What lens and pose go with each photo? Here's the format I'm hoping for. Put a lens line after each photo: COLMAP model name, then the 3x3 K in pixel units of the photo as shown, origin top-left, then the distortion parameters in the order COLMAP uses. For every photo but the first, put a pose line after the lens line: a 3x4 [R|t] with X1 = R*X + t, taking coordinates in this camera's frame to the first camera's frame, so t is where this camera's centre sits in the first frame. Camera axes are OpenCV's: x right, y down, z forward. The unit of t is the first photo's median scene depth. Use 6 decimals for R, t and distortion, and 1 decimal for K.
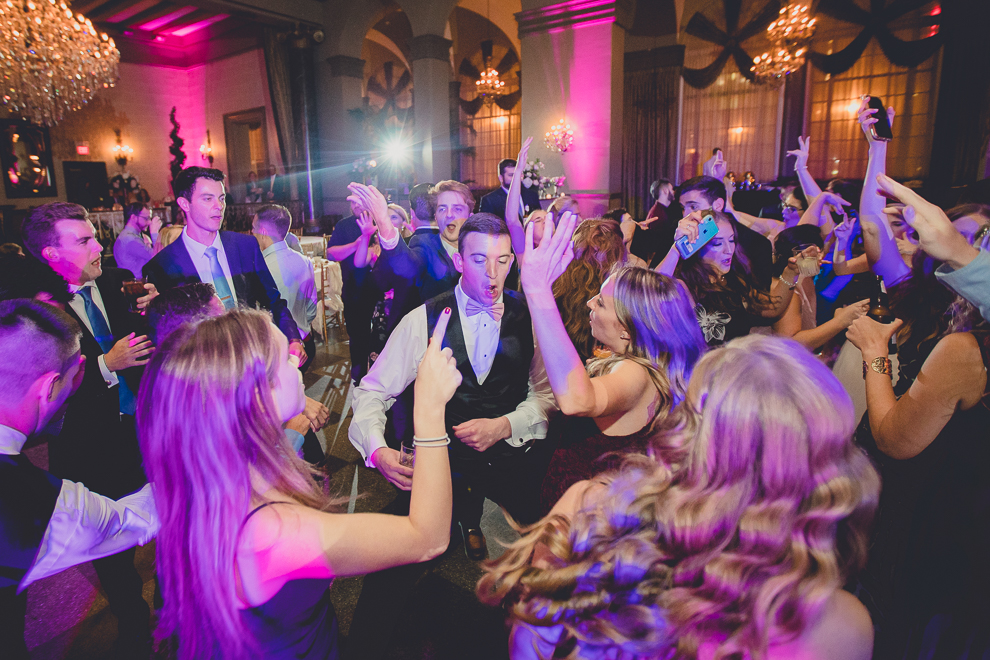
lens RADIAL K [[531.4, 0, 431.0], [0, 531.4, 275.7], [0, 0, 1]] dist [-0.026328, 0.001477]
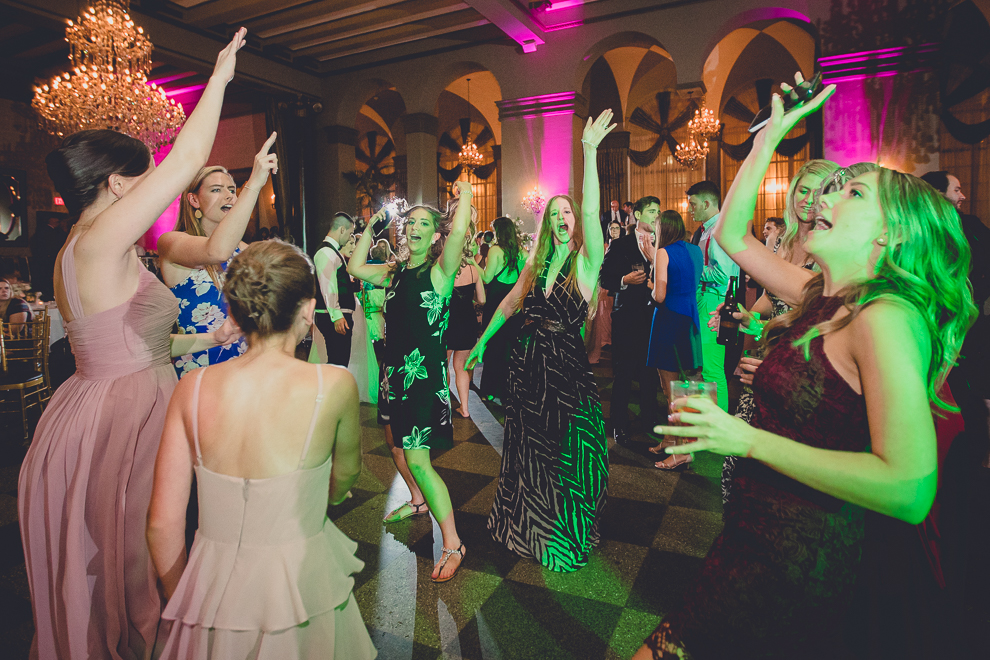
lens RADIAL K [[557.0, 0, 497.2], [0, 557.0, 276.0], [0, 0, 1]] dist [-0.047738, 0.020883]
pose [[0.982260, 0.005718, 0.187438, -0.059406], [0.018654, 0.991598, -0.128004, 0.053258], [-0.186595, 0.129229, 0.973900, -0.155169]]
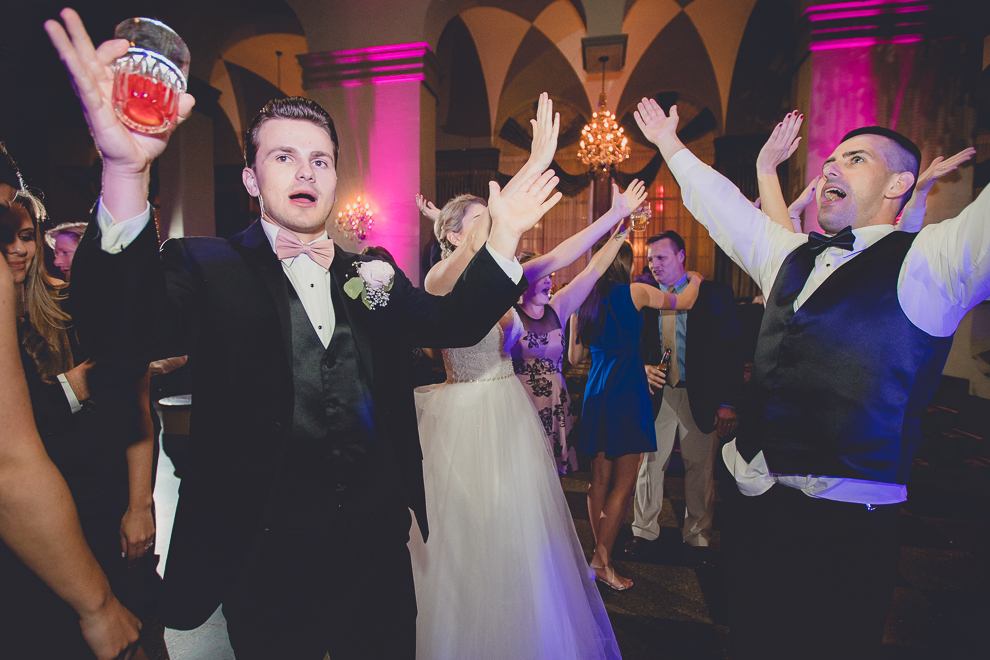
lens RADIAL K [[513.3, 0, 492.1], [0, 513.3, 350.4], [0, 0, 1]] dist [-0.057884, 0.021815]
pose [[0.904626, 0.002341, 0.426200, 0.082936], [0.033369, 0.996526, -0.076300, -0.010341], [-0.424898, 0.083245, 0.901406, 0.212402]]
